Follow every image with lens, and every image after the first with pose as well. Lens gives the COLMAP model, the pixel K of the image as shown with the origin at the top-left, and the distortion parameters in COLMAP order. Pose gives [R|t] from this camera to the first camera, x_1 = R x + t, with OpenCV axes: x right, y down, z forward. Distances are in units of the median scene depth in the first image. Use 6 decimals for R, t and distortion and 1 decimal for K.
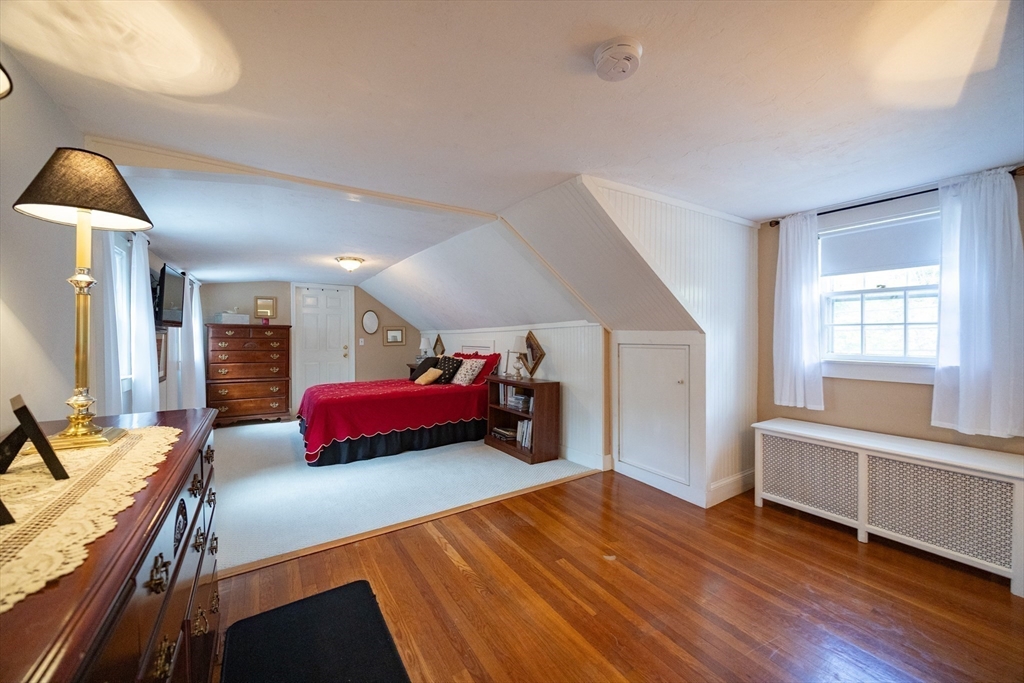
lens RADIAL K [[388.5, 0, 513.1], [0, 388.5, 336.1], [0, 0, 1]] dist [-0.003644, 0.000127]
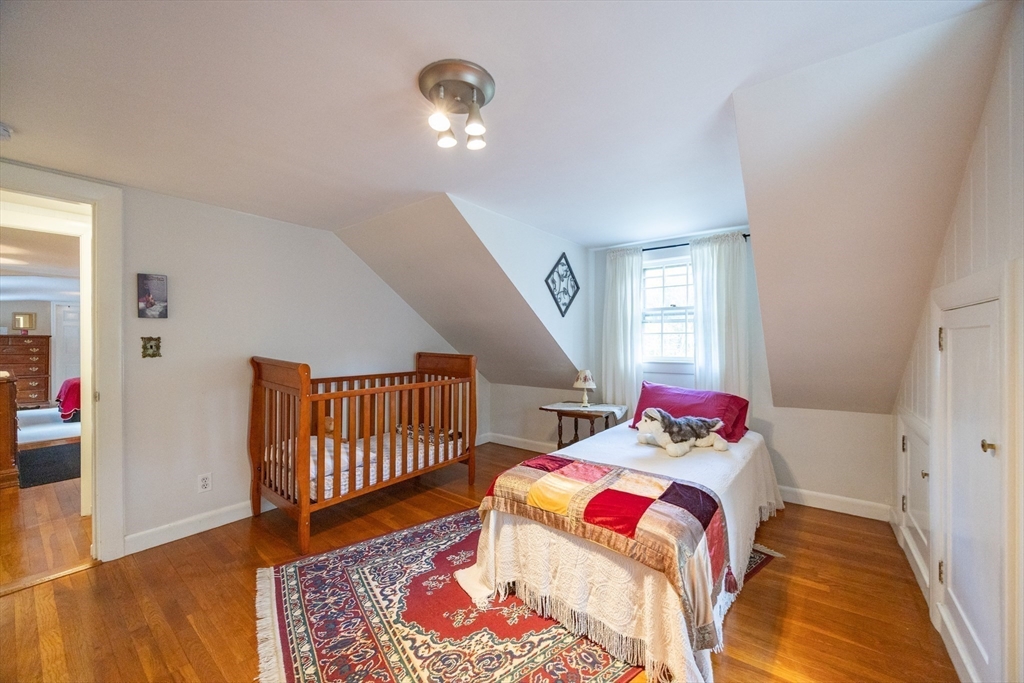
lens RADIAL K [[388.5, 0, 512.6], [0, 388.5, 341.7], [0, 0, 1]] dist [-0.003644, 0.000127]
pose [[0.938716, 0.000842, 0.344692, 0.460887], [0.001375, 0.999980, -0.006187, 0.003571], [-0.344690, 0.006282, 0.938696, -0.796547]]
